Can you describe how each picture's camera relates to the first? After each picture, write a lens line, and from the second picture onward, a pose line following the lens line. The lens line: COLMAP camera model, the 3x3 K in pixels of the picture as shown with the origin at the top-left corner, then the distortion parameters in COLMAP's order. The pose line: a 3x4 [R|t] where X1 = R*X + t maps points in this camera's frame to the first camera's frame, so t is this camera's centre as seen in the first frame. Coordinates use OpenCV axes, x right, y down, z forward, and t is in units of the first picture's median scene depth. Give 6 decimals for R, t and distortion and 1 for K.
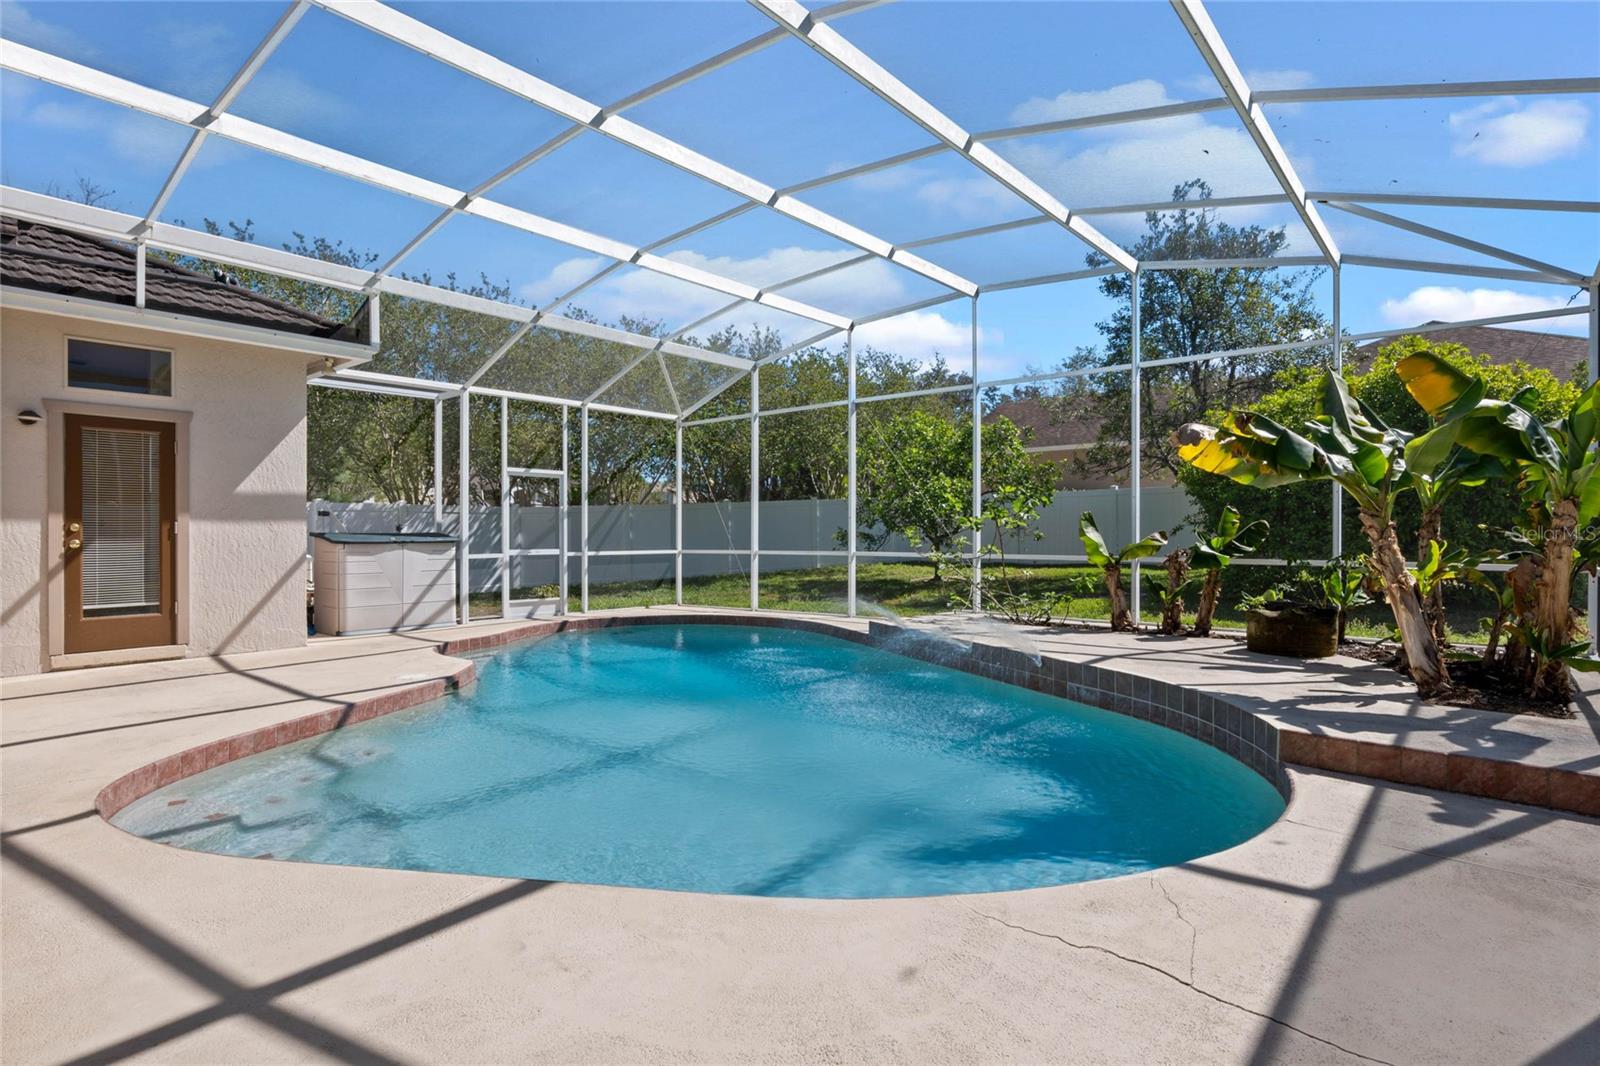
lens RADIAL K [[826.4, 0, 804.4], [0, 826.4, 533.4], [0, 0, 1]] dist [-0.004062, -0.002205]
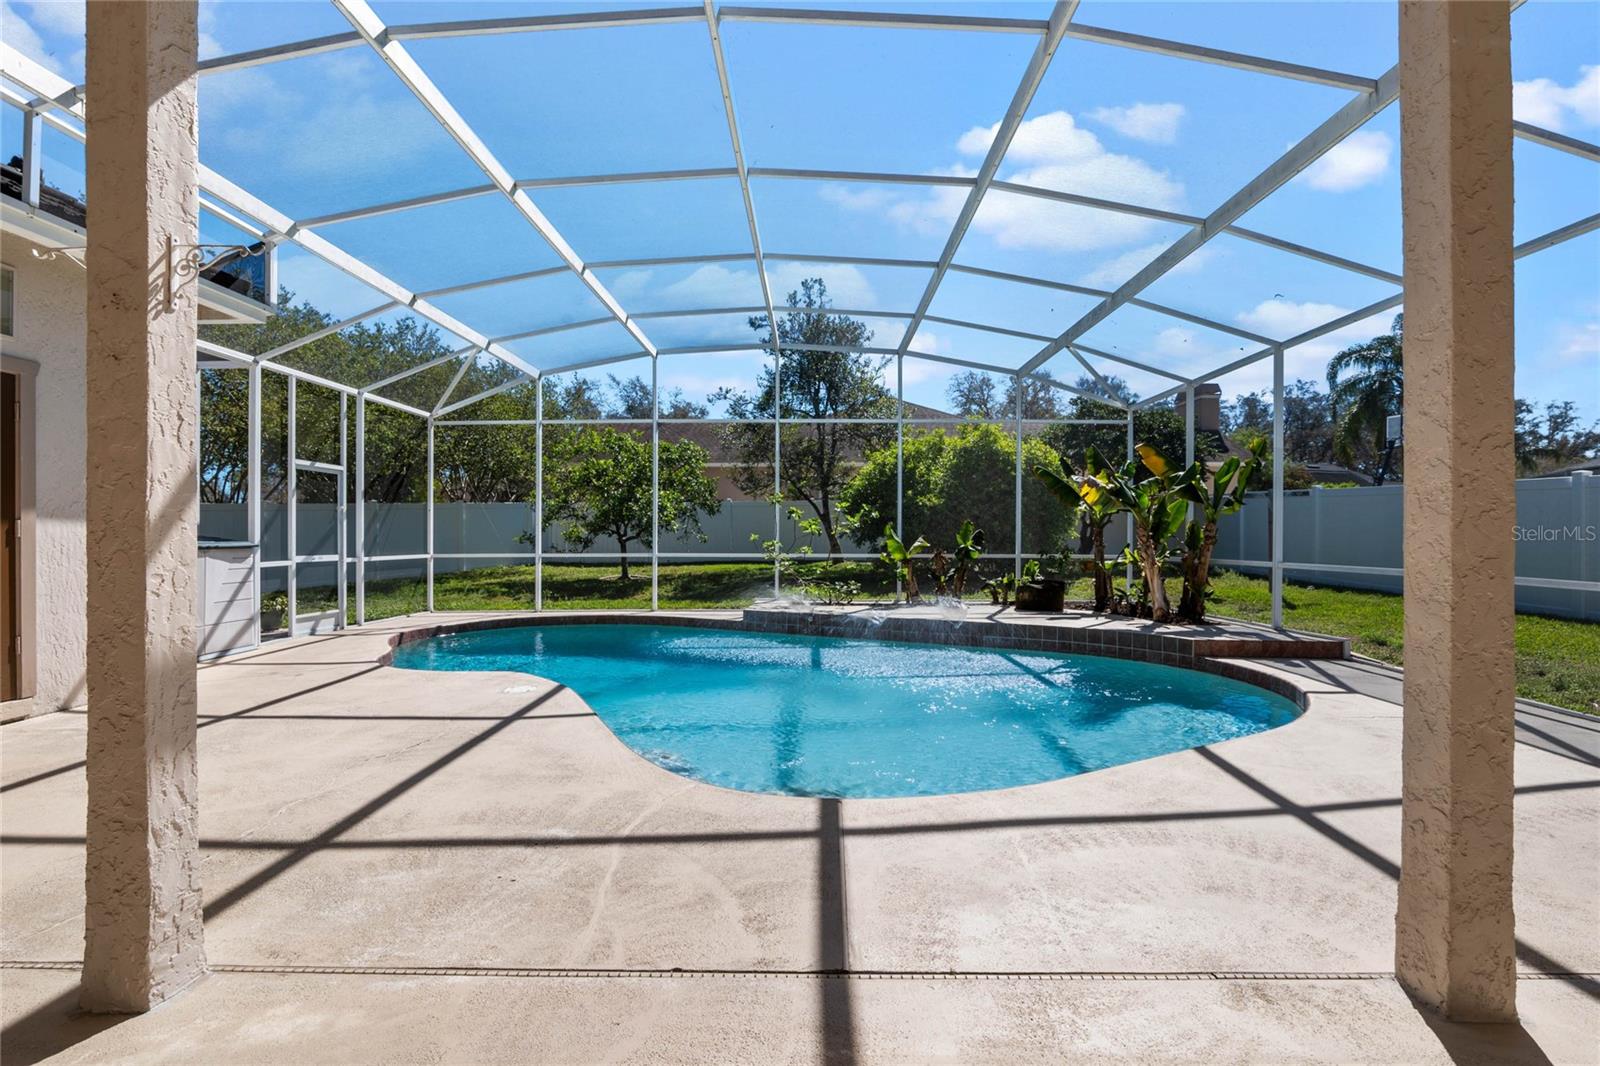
lens RADIAL K [[742.9, 0, 804.2], [0, 742.9, 534.4], [0, 0, 1]] dist [-0.021157, 0.001583]
pose [[0.782443, 0.003035, 0.622714, -0.667952], [-0.001741, 0.999995, -0.002686, -0.002119], [-0.622719, 0.001017, 0.782445, 0.124765]]
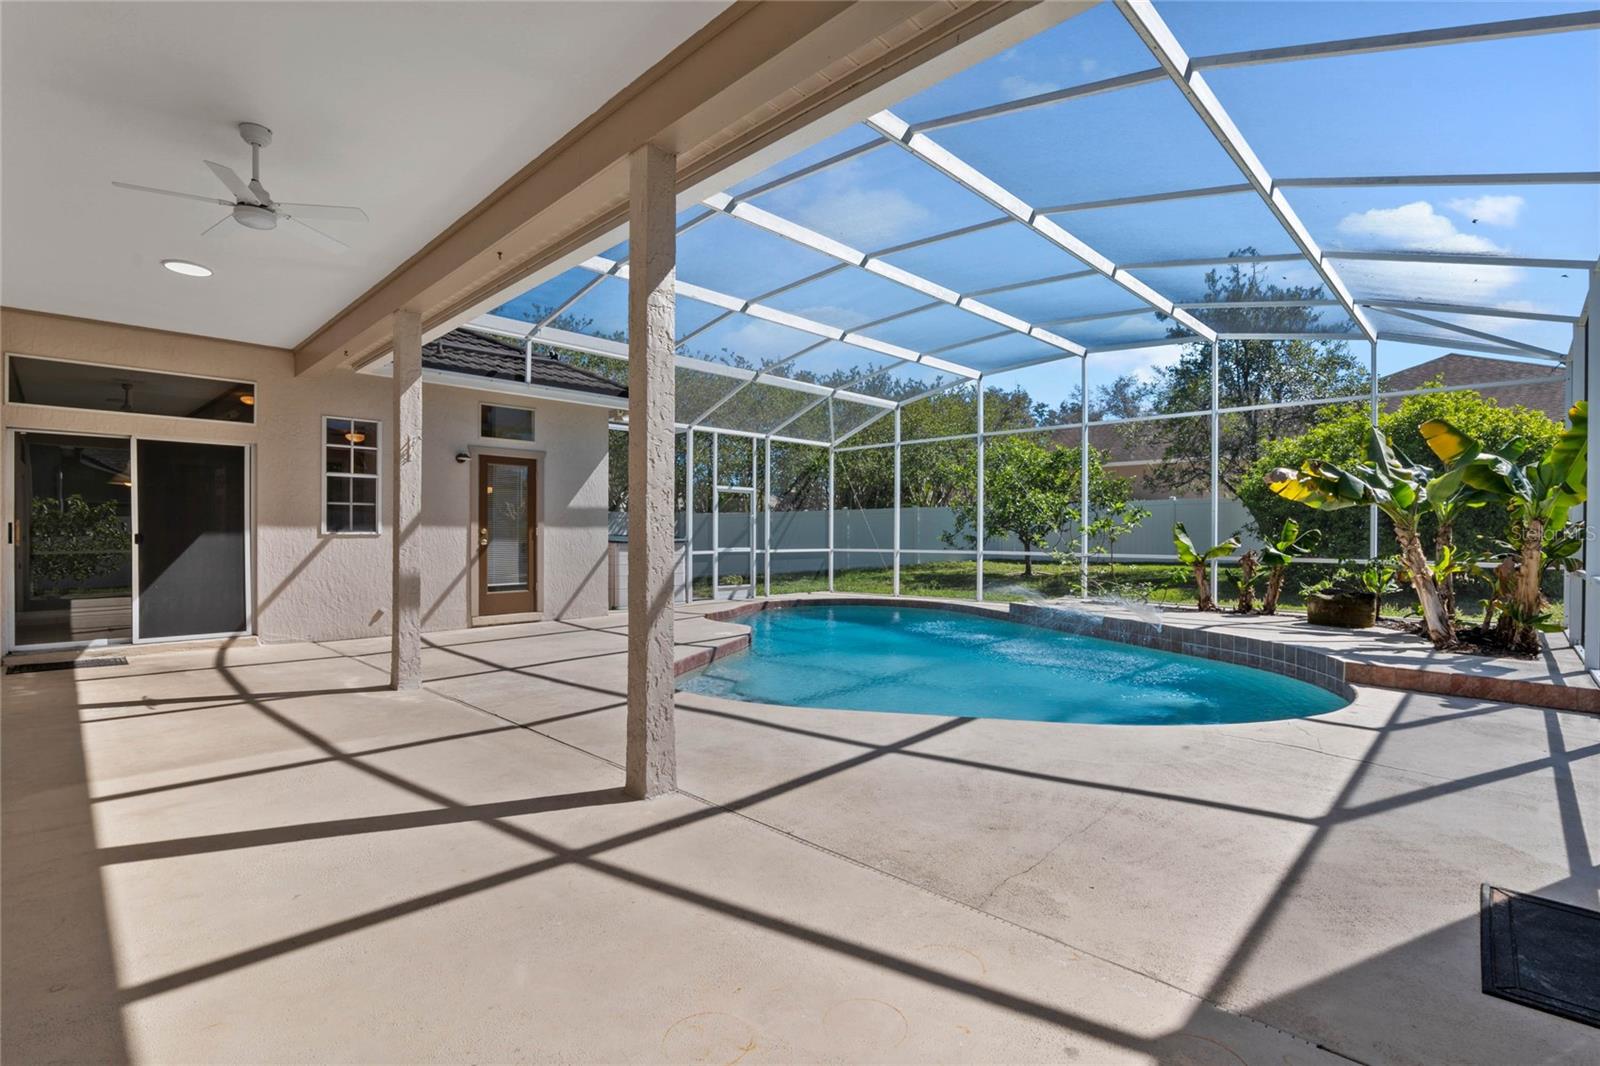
lens RADIAL K [[742.9, 0, 804.2], [0, 742.9, 534.4], [0, 0, 1]] dist [-0.021157, 0.001583]
pose [[0.997251, 0.005014, -0.073927, -0.209016], [-0.004938, 0.999987, 0.001210, -0.005976], [0.073932, -0.000841, 0.997263, -0.285669]]
